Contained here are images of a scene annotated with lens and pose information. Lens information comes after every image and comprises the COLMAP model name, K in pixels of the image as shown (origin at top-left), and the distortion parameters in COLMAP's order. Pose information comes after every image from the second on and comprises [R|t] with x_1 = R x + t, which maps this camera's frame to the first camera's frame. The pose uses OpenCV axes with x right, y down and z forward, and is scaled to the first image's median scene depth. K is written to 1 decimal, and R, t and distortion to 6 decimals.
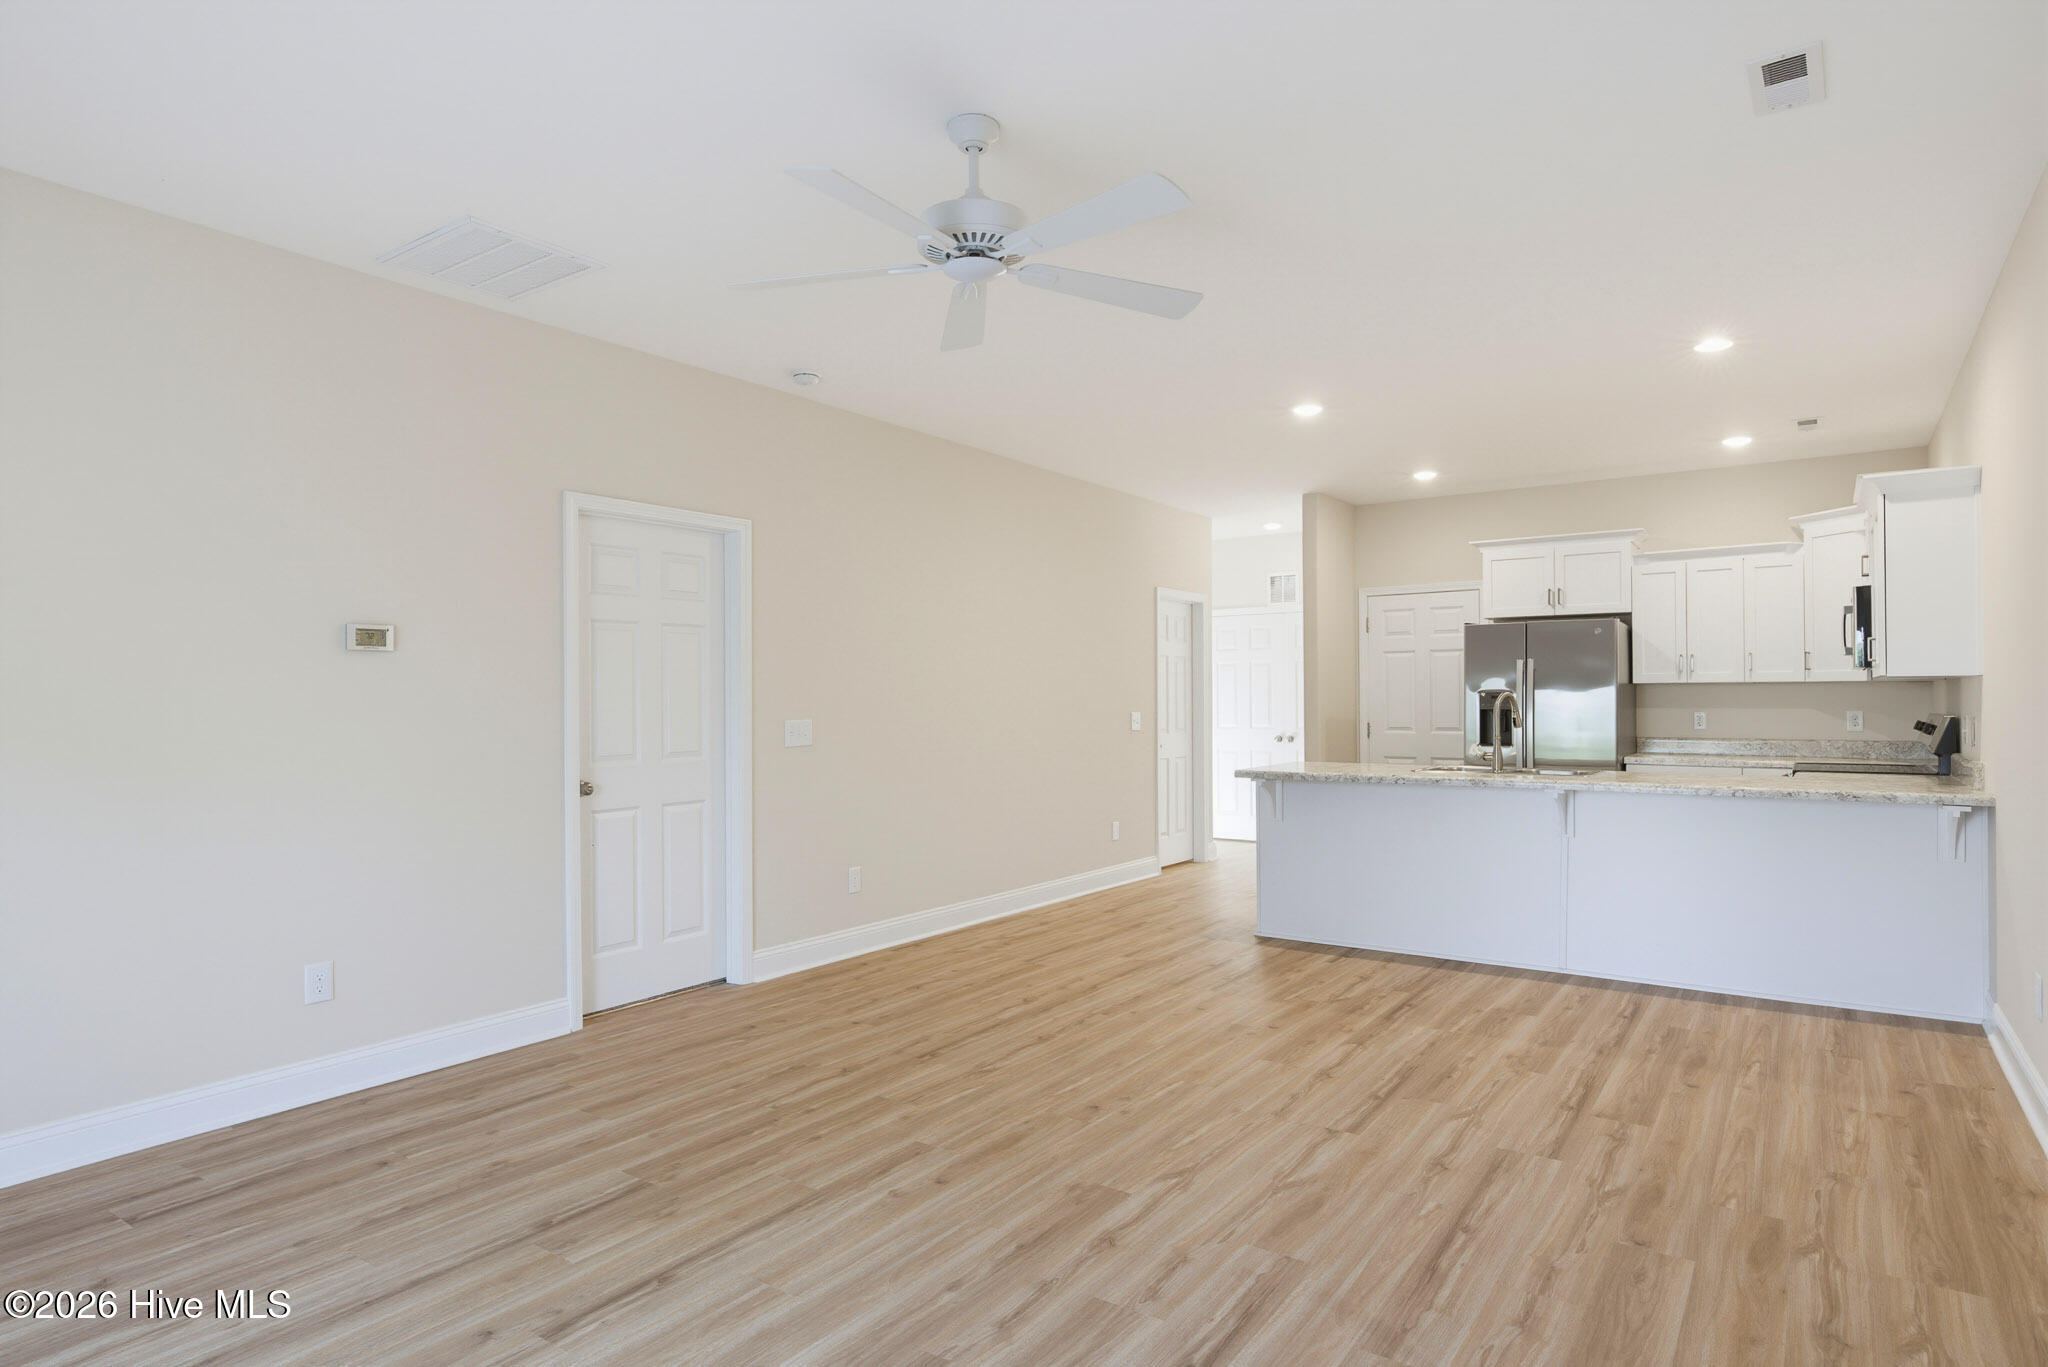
lens RADIAL K [[1140.8, 0, 1035.1], [0, 1140.8, 686.3], [0, 0, 1]] dist [-0.000527, 0.002039]
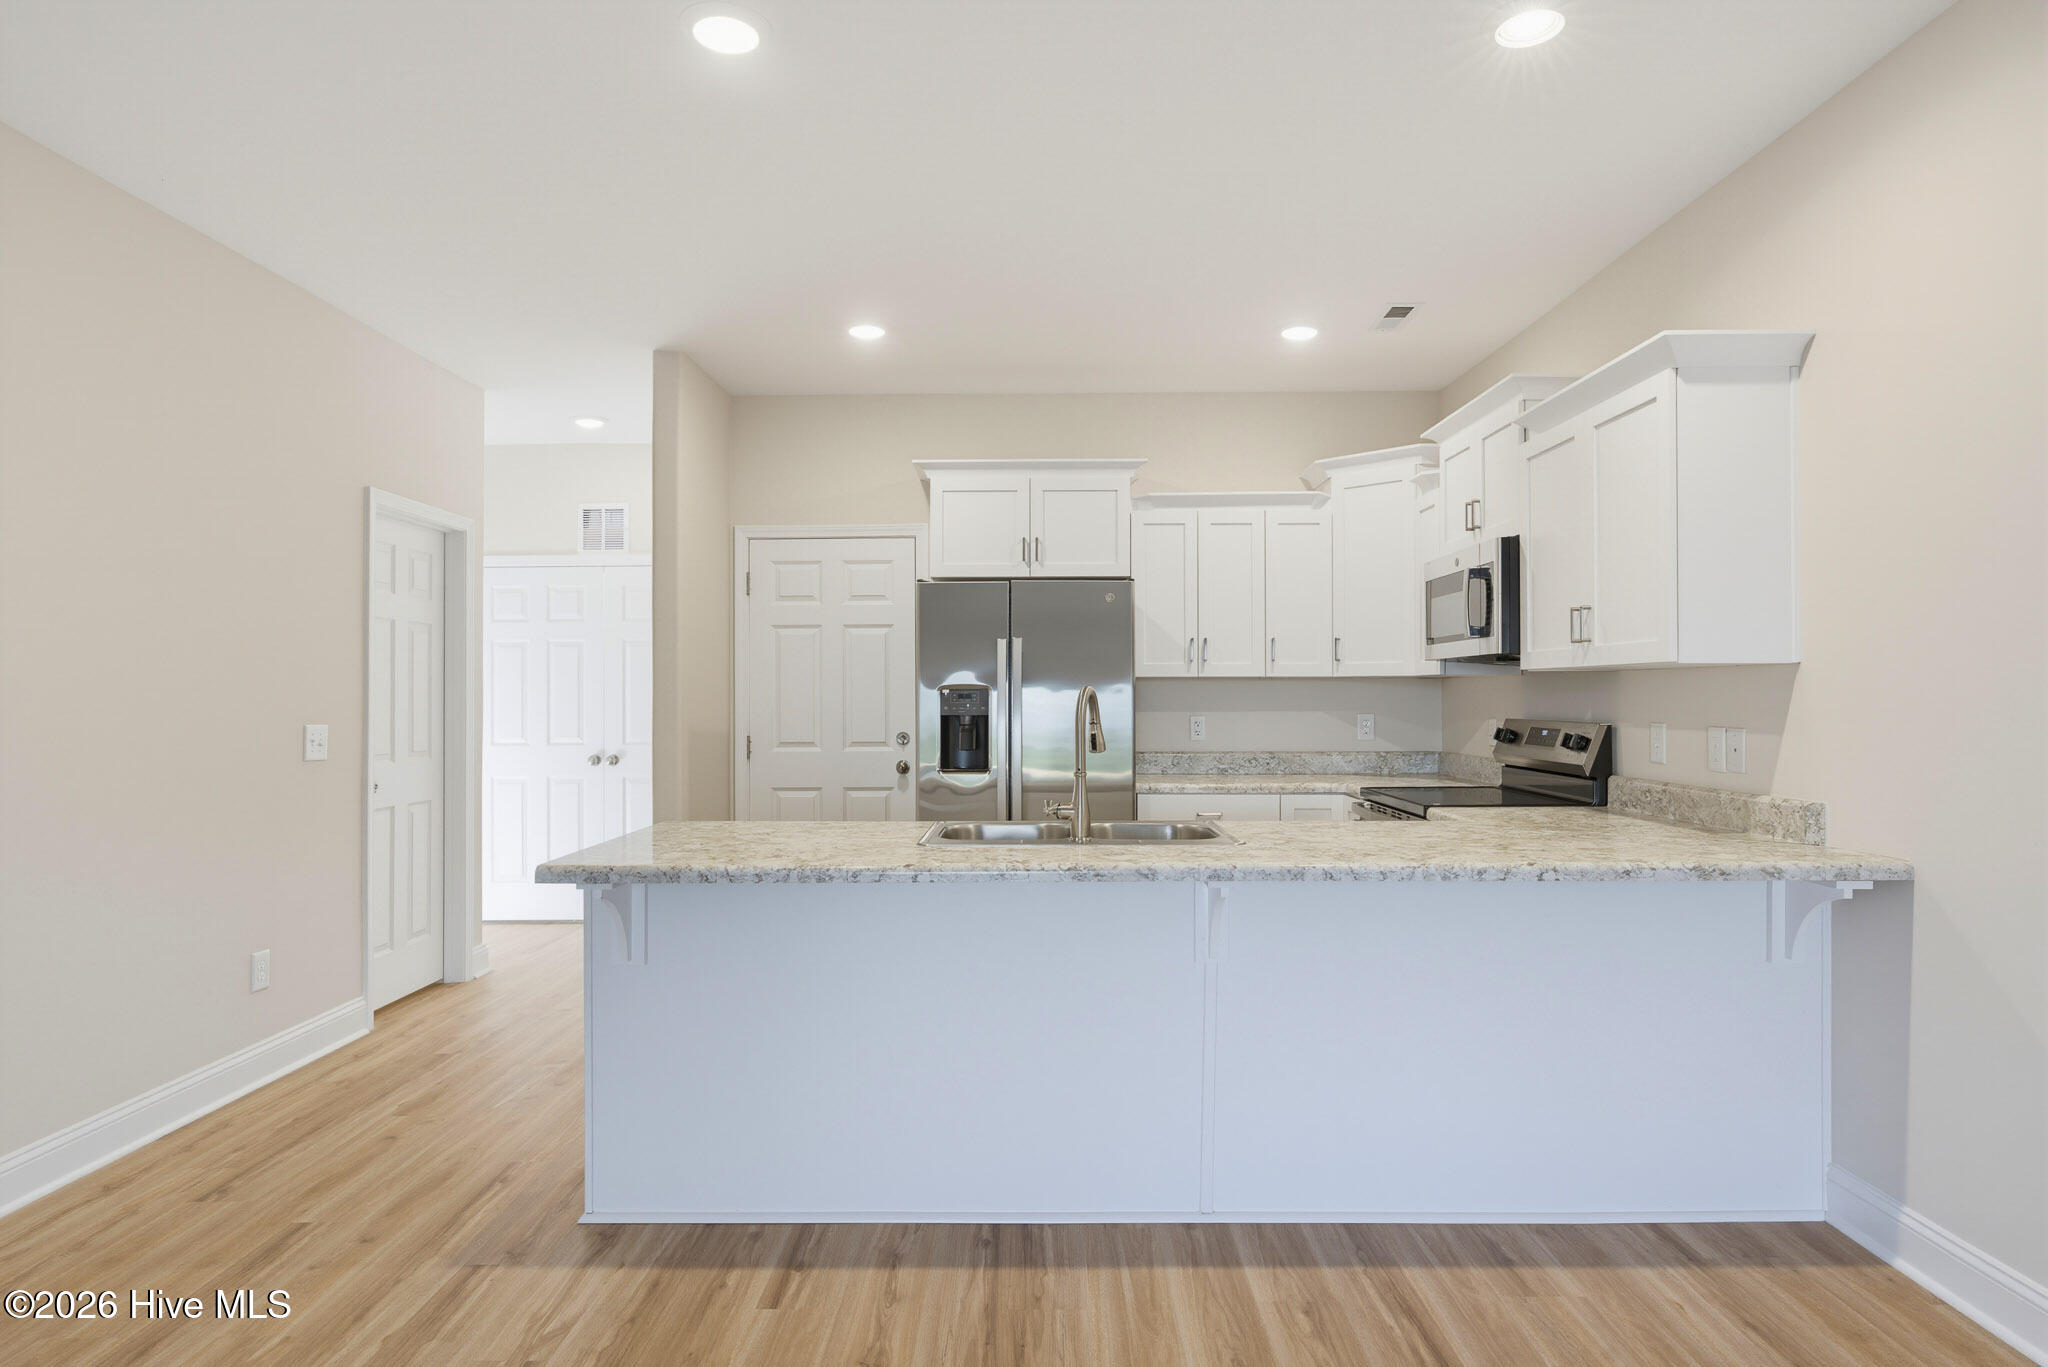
lens RADIAL K [[1140.8, 0, 1035.1], [0, 1140.8, 686.3], [0, 0, 1]] dist [-0.000527, 0.002039]
pose [[0.823656, 0.006633, 0.567051, 0.114588], [-0.007290, 0.999973, -0.001108, 0.006987], [-0.567043, -0.003221, 0.823682, 0.717998]]
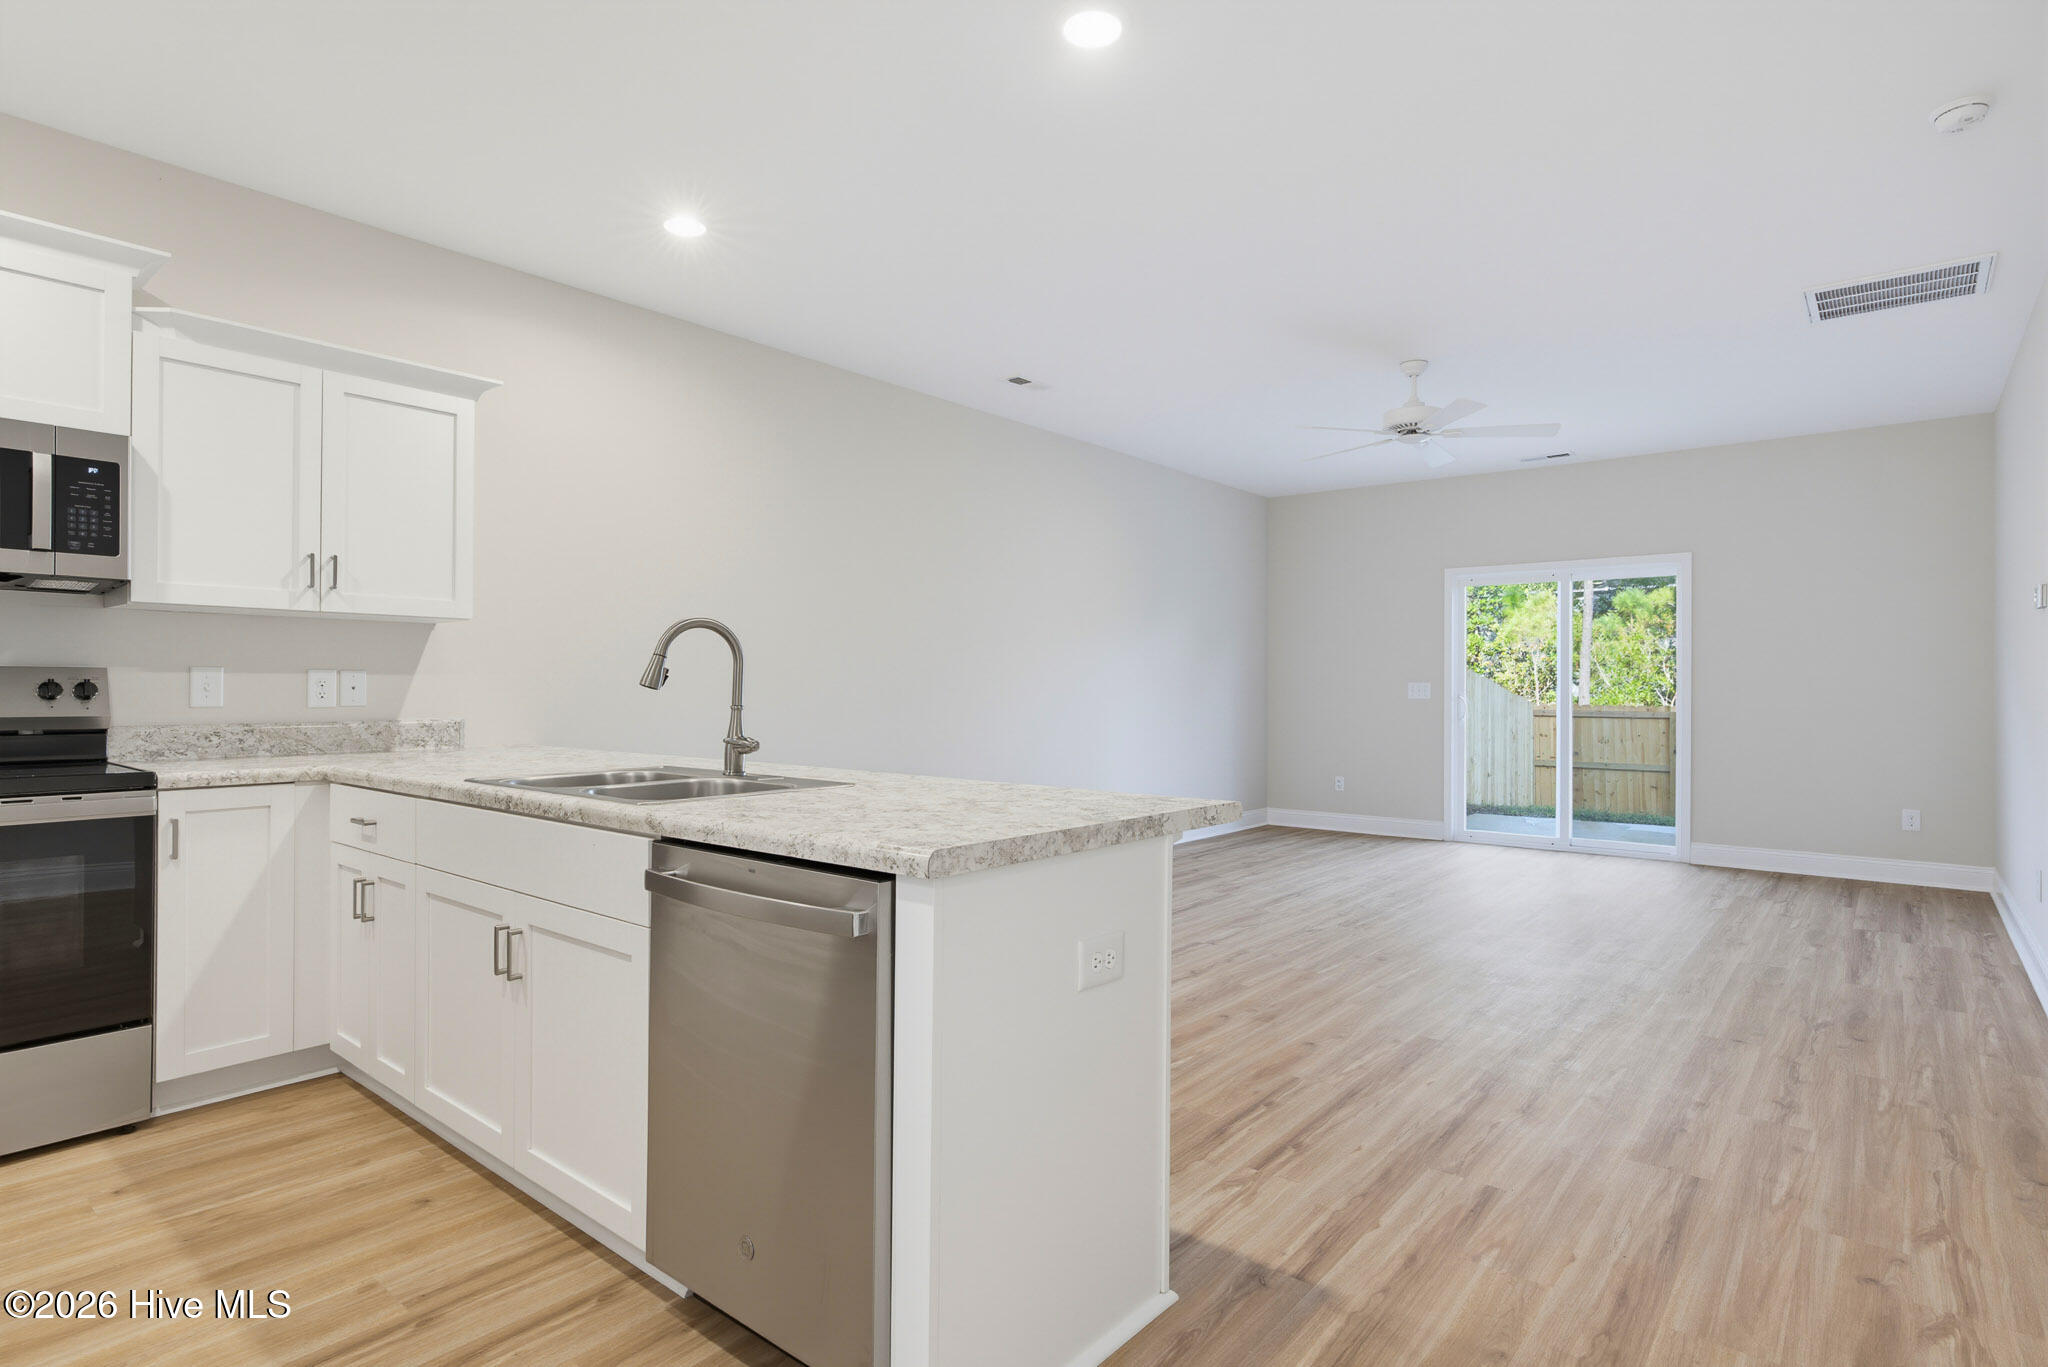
lens RADIAL K [[1047.7, 0, 1033.3], [0, 1047.7, 682.1], [0, 0, 1]] dist [-0.004469, 0.000134]
pose [[-0.996760, 0.001716, 0.080413, 0.286945], [0.000311, 0.999847, -0.017478, 0.051640], [-0.080431, -0.017396, -0.996608, 1.801676]]
